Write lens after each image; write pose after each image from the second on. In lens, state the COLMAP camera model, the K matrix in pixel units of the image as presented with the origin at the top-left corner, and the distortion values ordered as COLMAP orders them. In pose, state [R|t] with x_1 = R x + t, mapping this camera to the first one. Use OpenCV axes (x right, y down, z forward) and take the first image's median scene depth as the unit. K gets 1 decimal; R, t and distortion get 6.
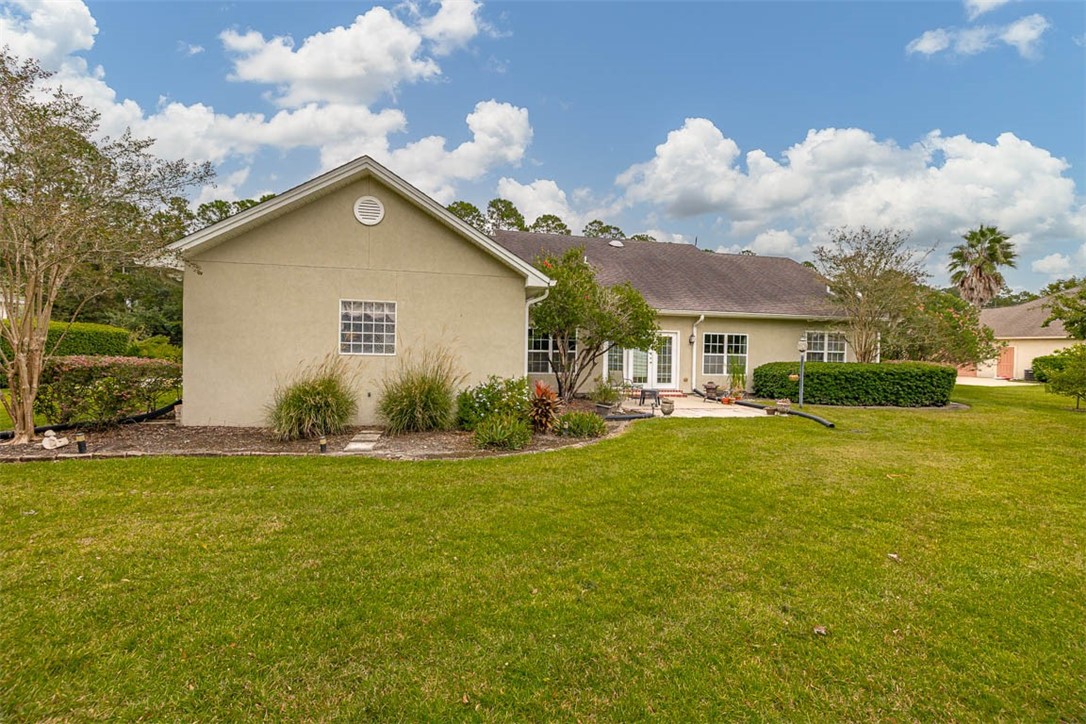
lens RADIAL K [[465.6, 0, 546.8], [0, 465.6, 367.3], [0, 0, 1]] dist [-0.001709, -0.000369]
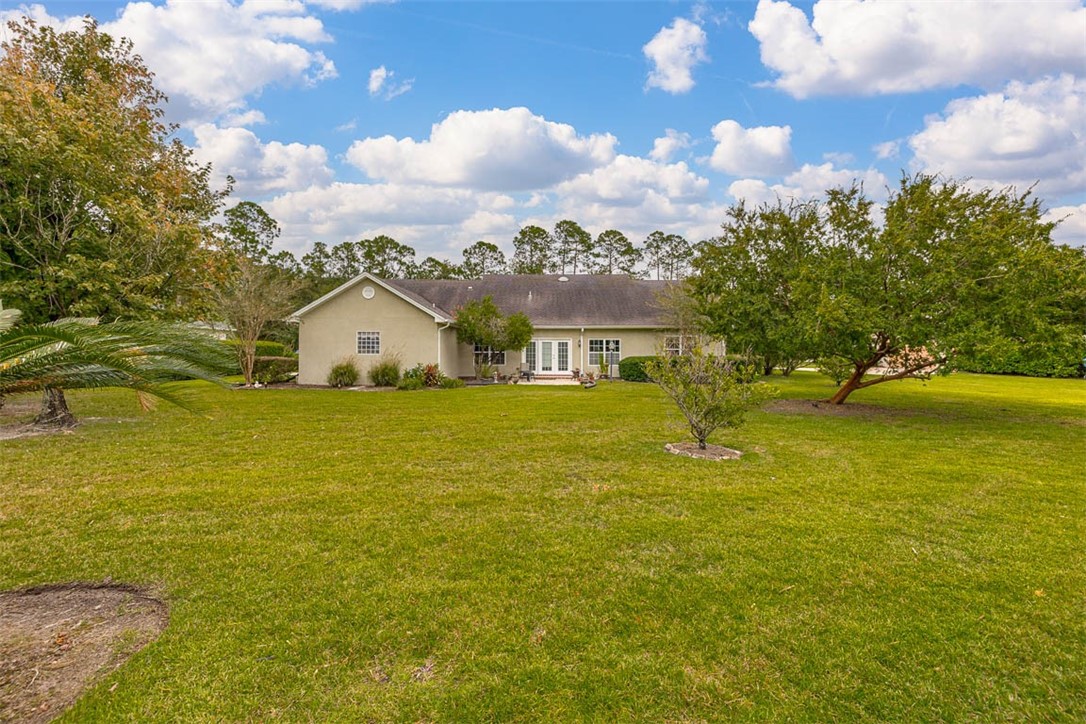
lens RADIAL K [[465.6, 0, 539.8], [0, 465.6, 357.6], [0, 0, 1]] dist [-0.001709, -0.000369]
pose [[0.972243, -0.016652, -0.233382, 0.685343], [0.009444, 0.999444, -0.031969, 0.048843], [0.233784, 0.028878, 0.971860, -0.729194]]
